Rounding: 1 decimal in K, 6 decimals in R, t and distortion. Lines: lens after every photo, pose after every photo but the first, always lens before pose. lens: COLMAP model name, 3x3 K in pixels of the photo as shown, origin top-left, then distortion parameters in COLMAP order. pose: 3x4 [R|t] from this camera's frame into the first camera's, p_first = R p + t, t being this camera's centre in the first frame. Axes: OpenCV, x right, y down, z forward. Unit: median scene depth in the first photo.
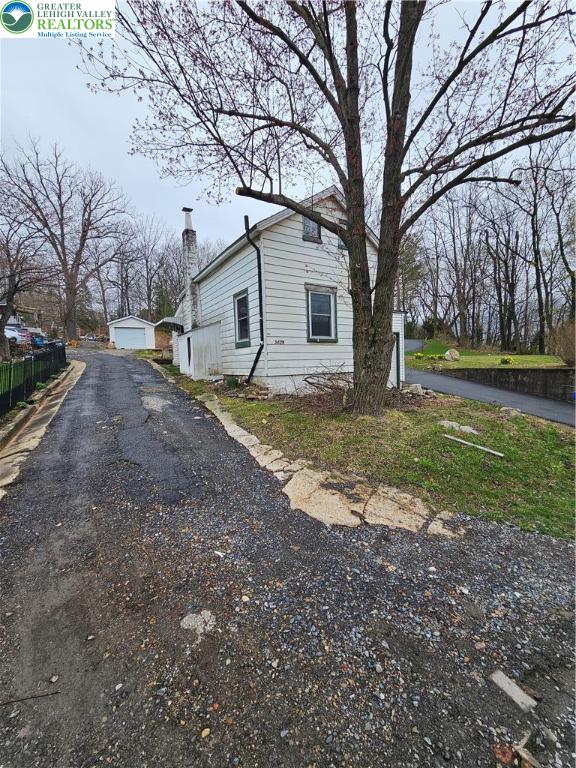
lens RADIAL K [[313.7, 0, 288.4], [0, 313.7, 387.2], [0, 0, 1]] dist [-0.002481, -0.000375]
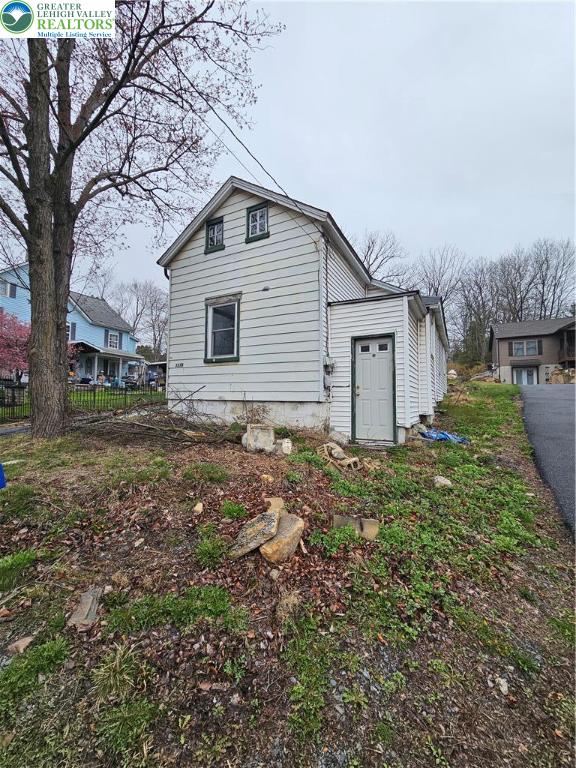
lens RADIAL K [[313.7, 0, 288.4], [0, 313.7, 385.4], [0, 0, 1]] dist [-0.002481, -0.000375]
pose [[0.488458, 0.003658, -0.872580, 0.930662], [-0.089879, 0.994883, -0.046143, -0.060963], [0.867946, 0.100965, 0.486288, 0.767291]]
